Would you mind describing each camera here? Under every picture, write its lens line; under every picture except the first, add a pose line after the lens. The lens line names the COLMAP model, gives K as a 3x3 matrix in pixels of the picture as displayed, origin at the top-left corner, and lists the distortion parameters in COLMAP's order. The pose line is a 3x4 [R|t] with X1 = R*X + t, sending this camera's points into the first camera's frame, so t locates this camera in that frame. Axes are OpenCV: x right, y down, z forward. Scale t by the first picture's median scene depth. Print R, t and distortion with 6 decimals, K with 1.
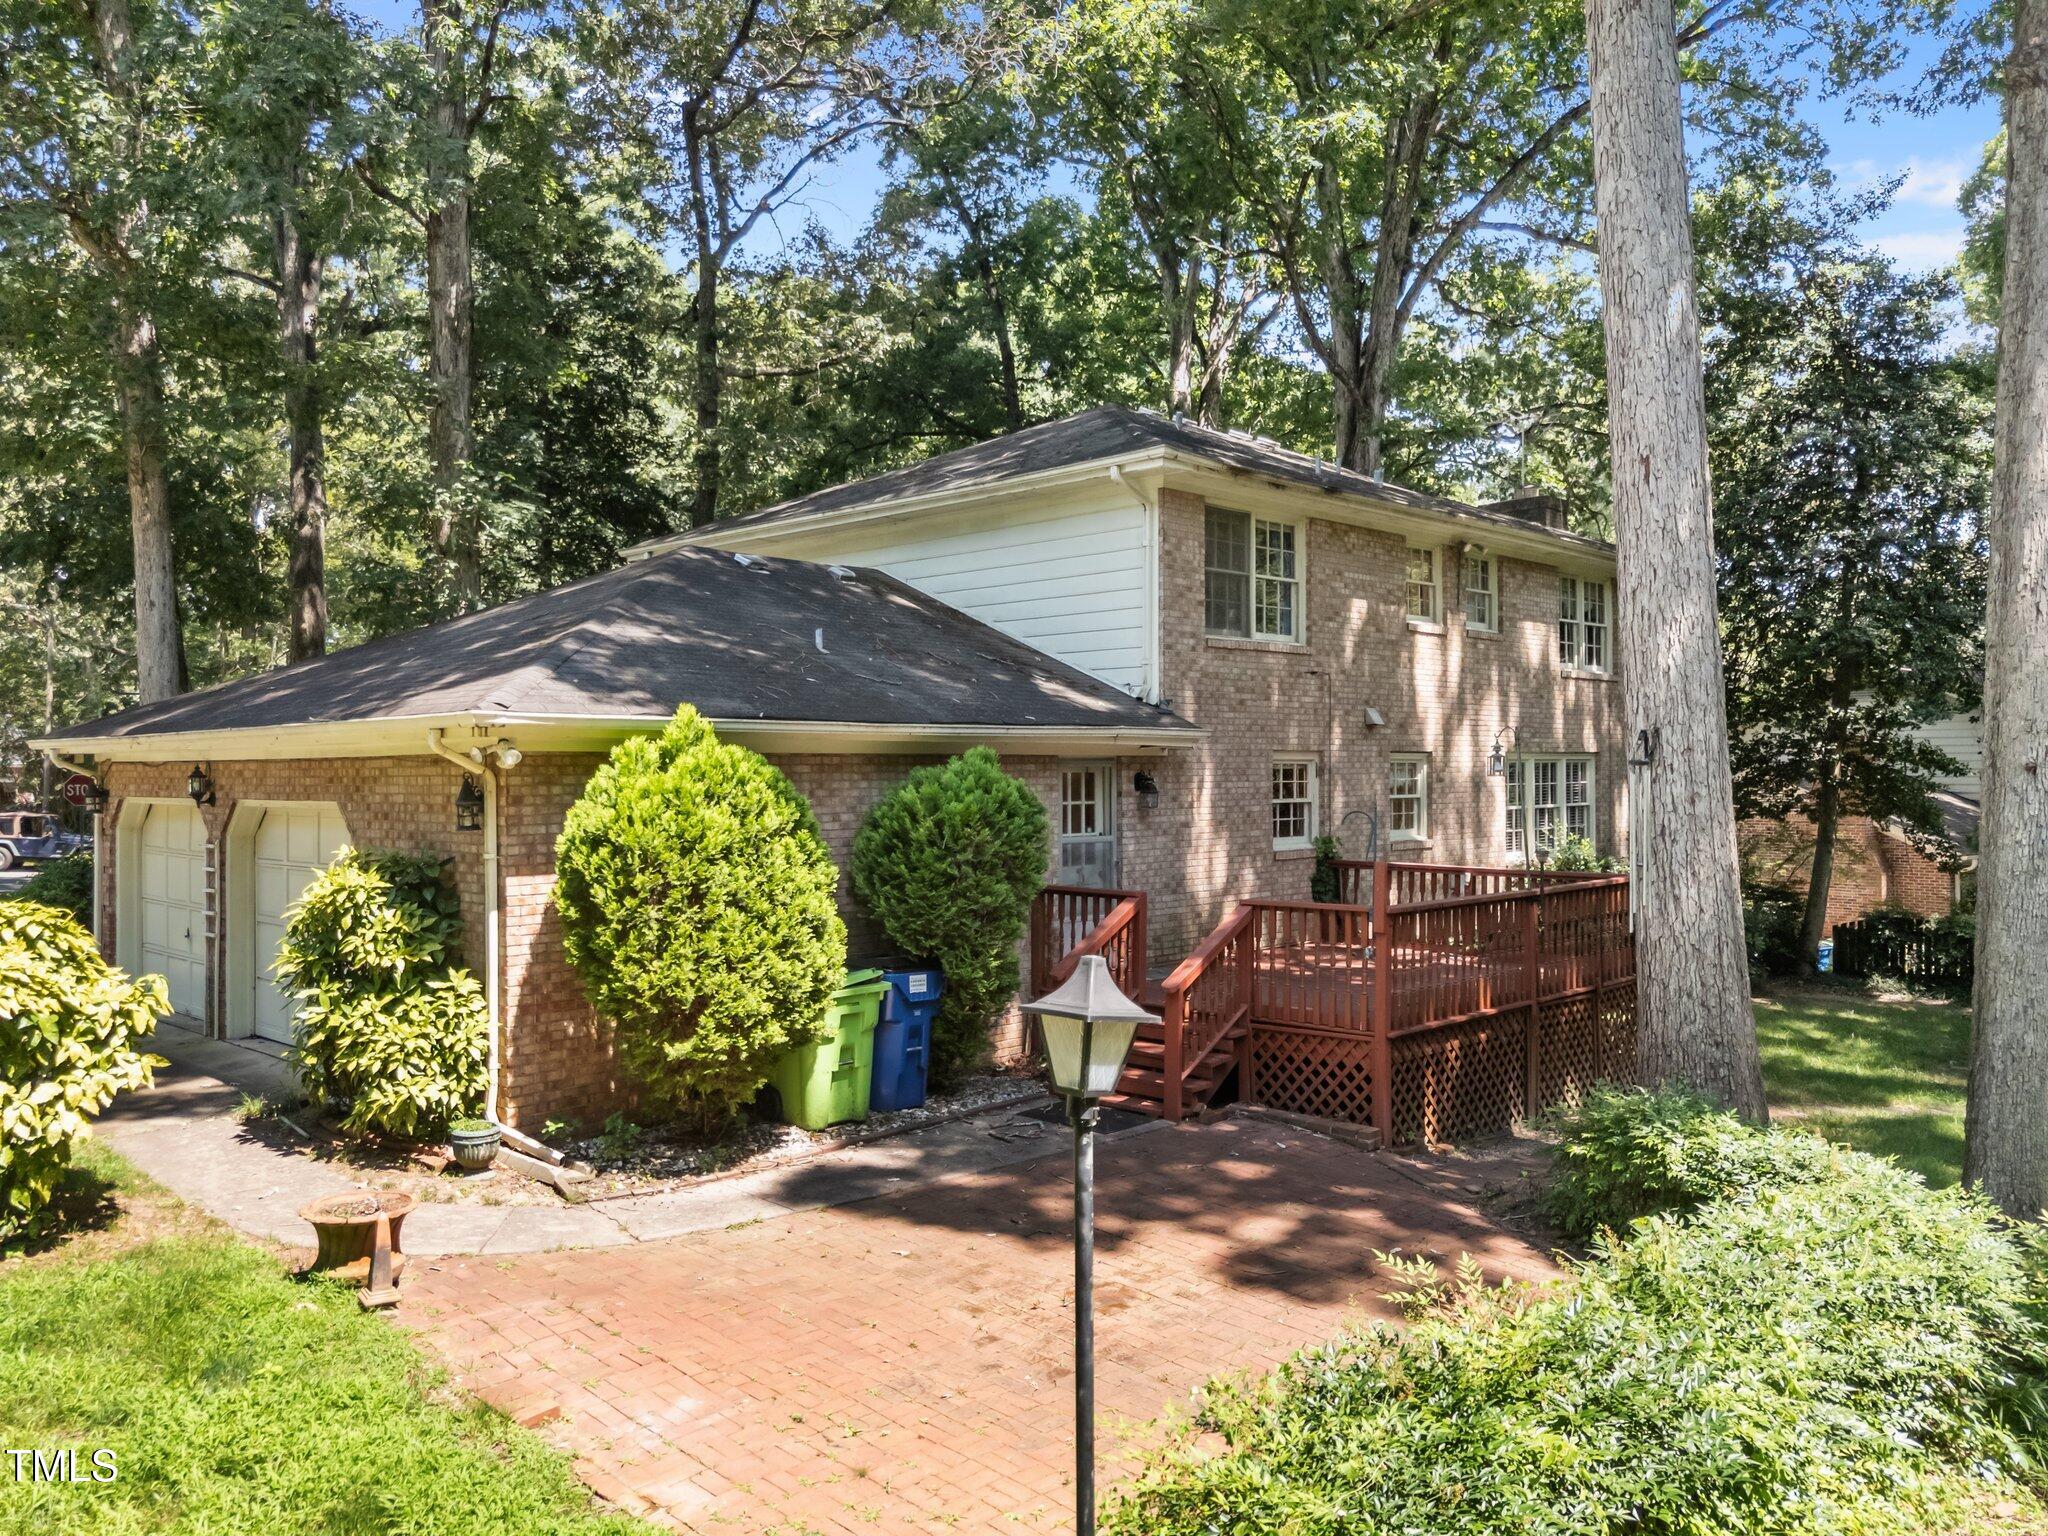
lens RADIAL K [[1590.2, 0, 1024.0], [0, 1590.2, 768.0], [0, 0, 1]] dist [0.058309, -0.004116]
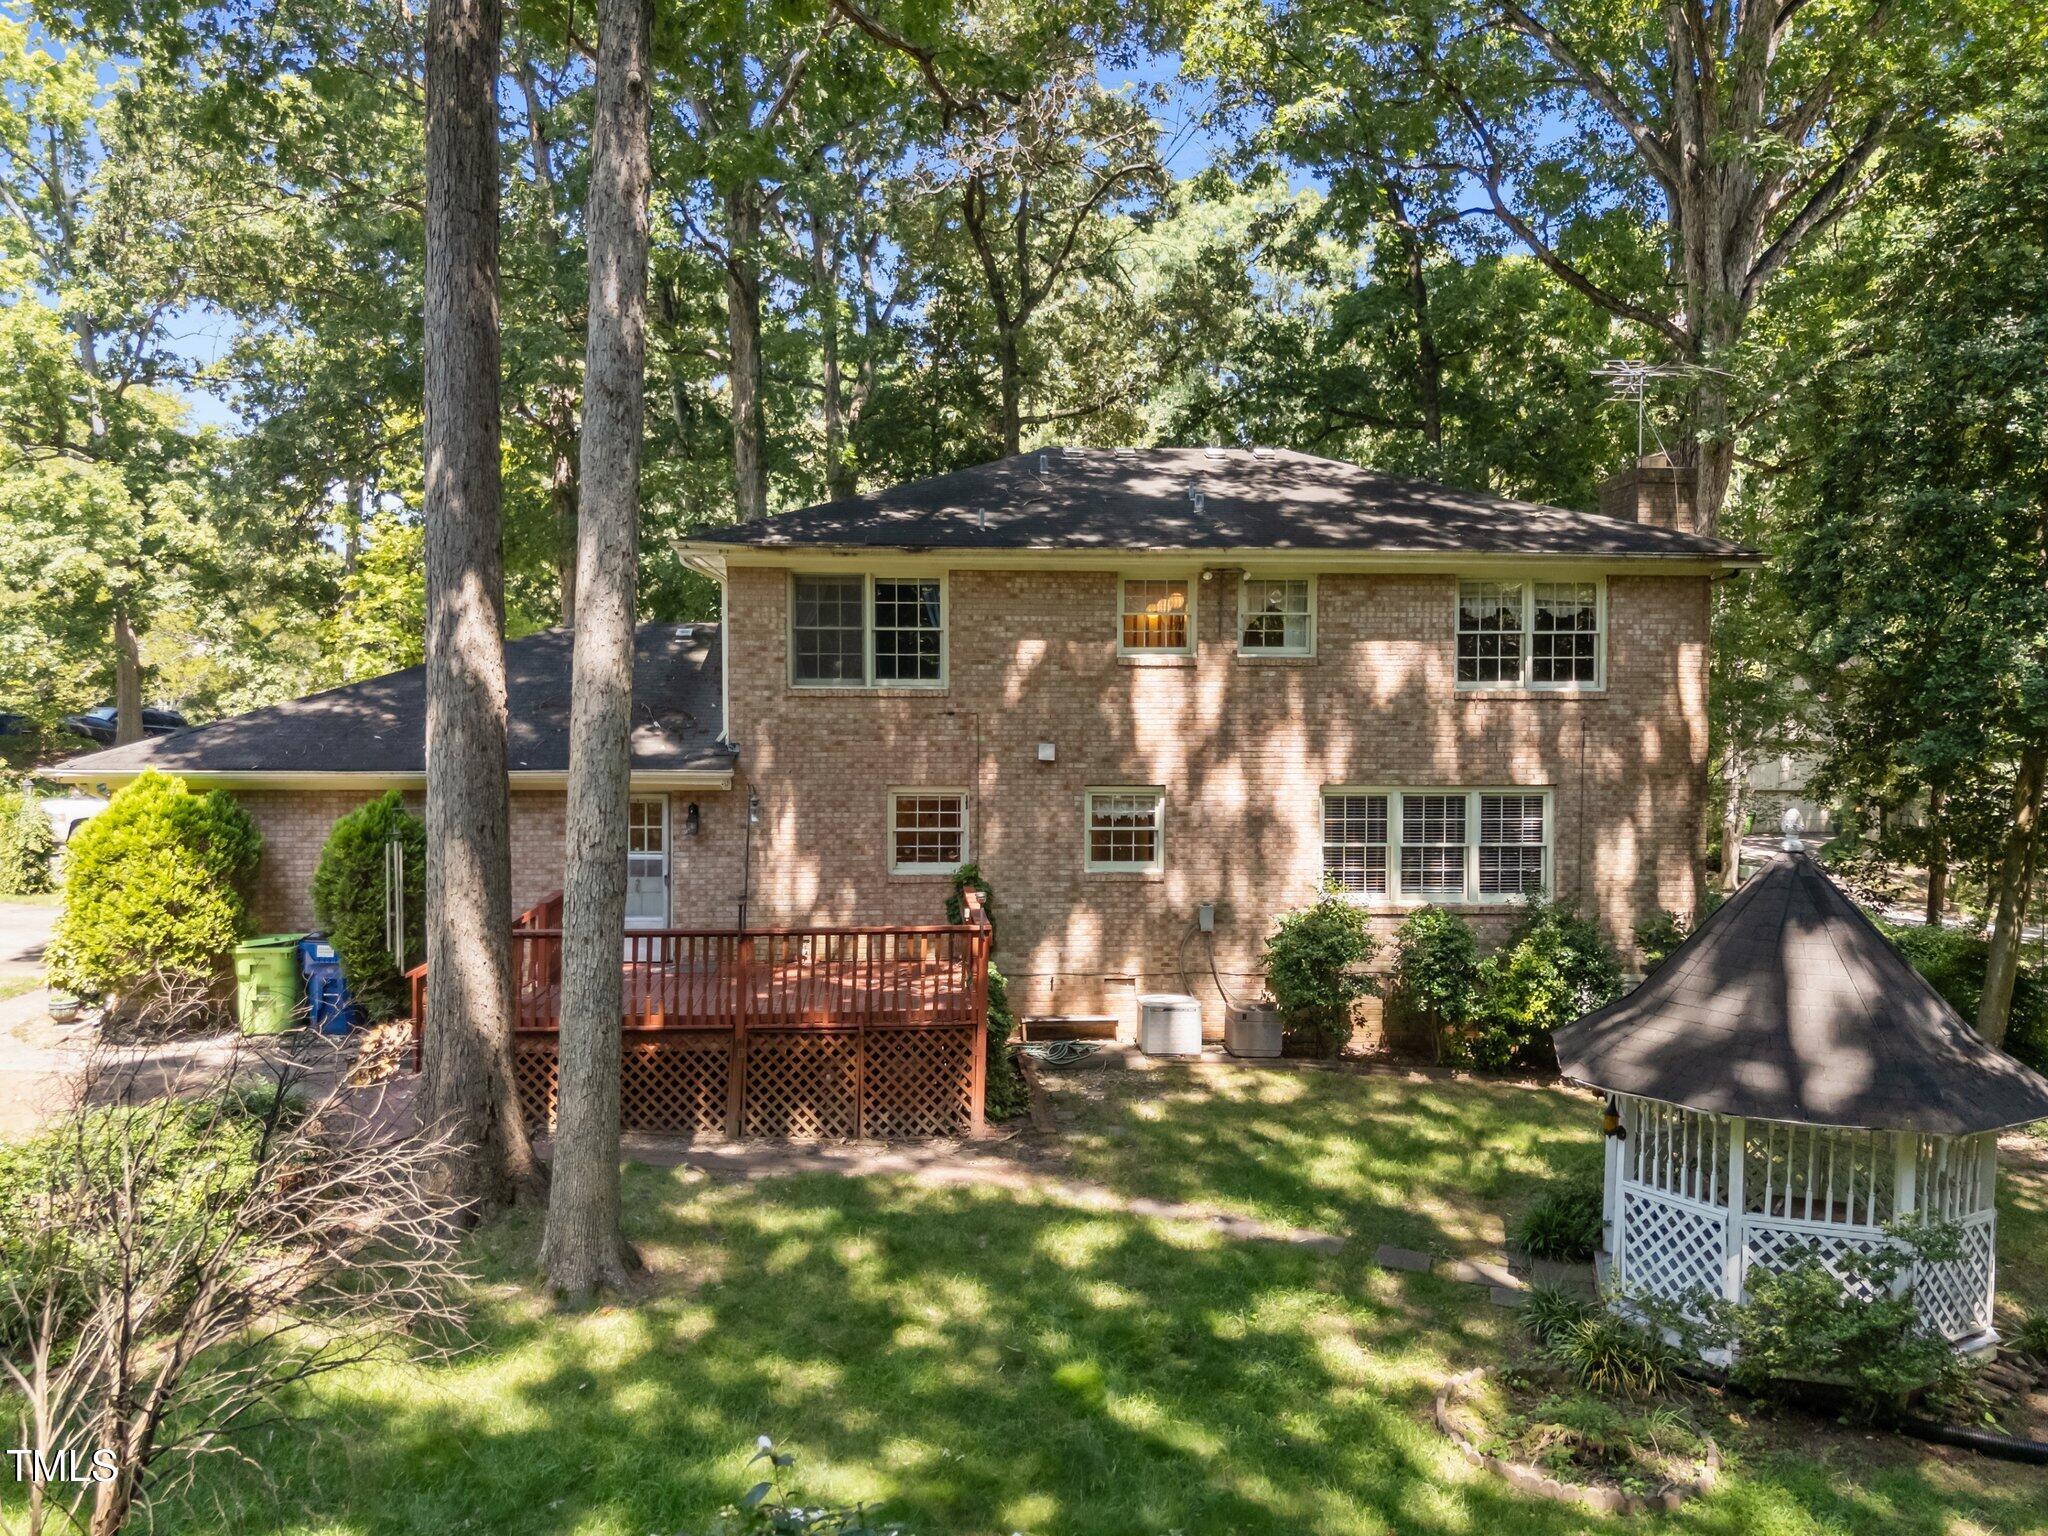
lens RADIAL K [[1590.2, 0, 1024.0], [0, 1590.2, 768.0], [0, 0, 1]] dist [0.058309, -0.004116]
pose [[0.748027, 0.035440, -0.662722, 0.922323], [-0.010820, 0.999092, 0.041215, -0.066650], [0.663581, -0.023659, 0.747731, 0.216901]]
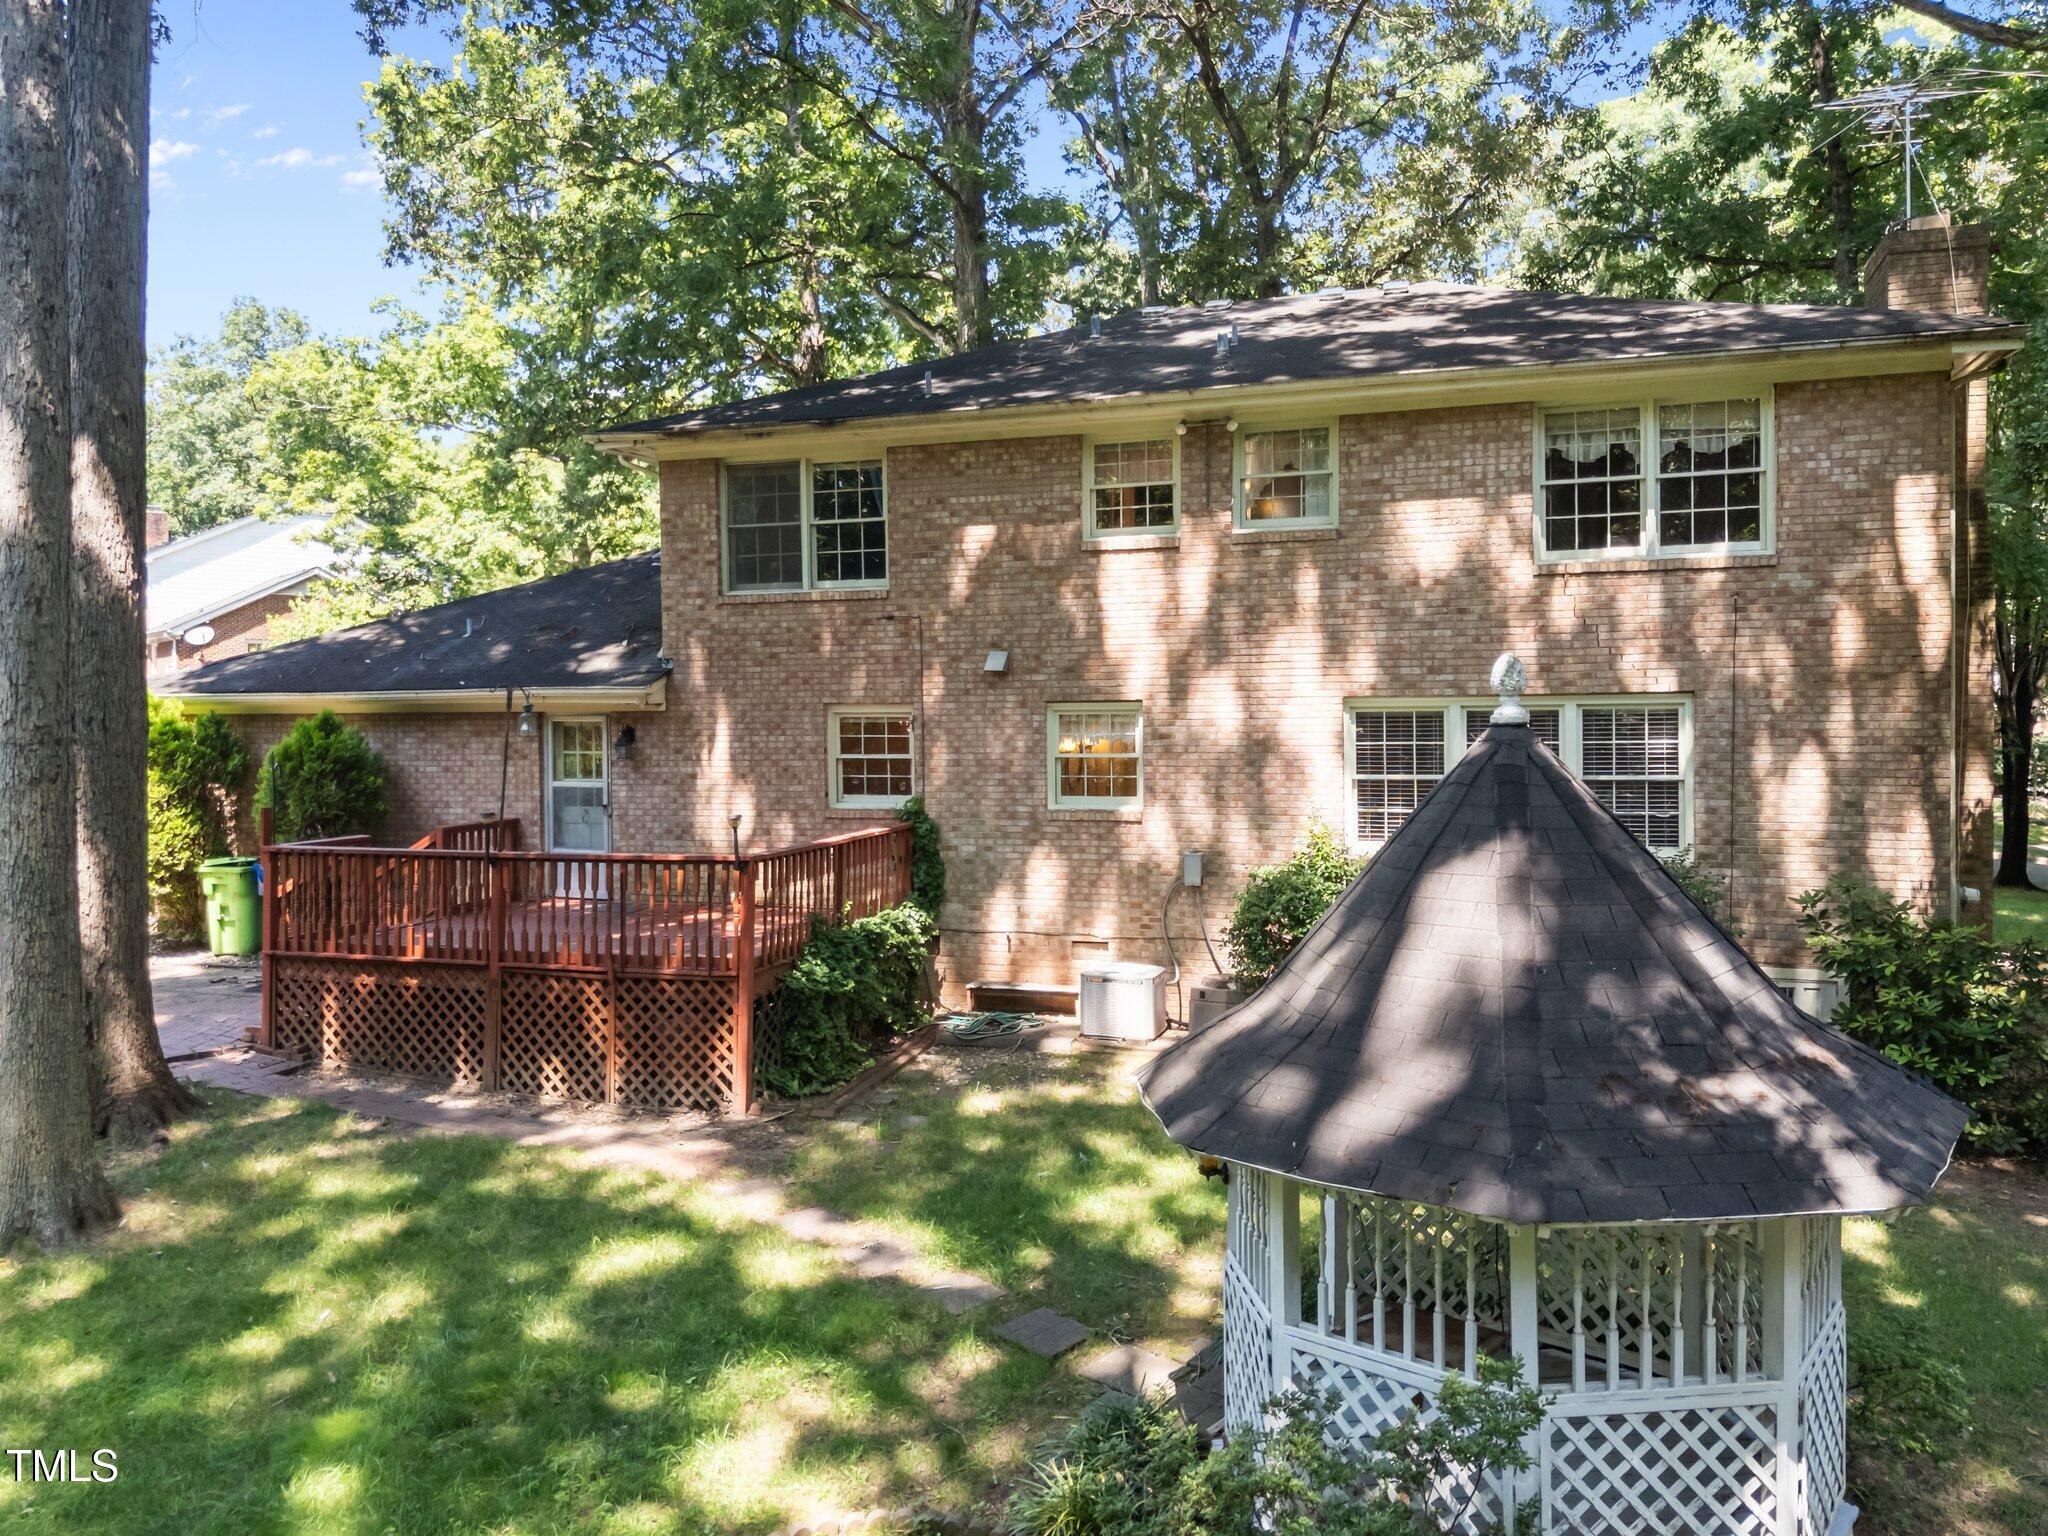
lens RADIAL K [[1598.8, 0, 1025.0], [0, 1598.8, 735.7], [0, 0, 1]] dist [0.035570, -0.002870]
pose [[0.418402, 0.020164, -0.908038, 1.031575], [0.006766, 0.999657, 0.025316, -0.014343], [0.908237, -0.016736, 0.418122, 0.672535]]
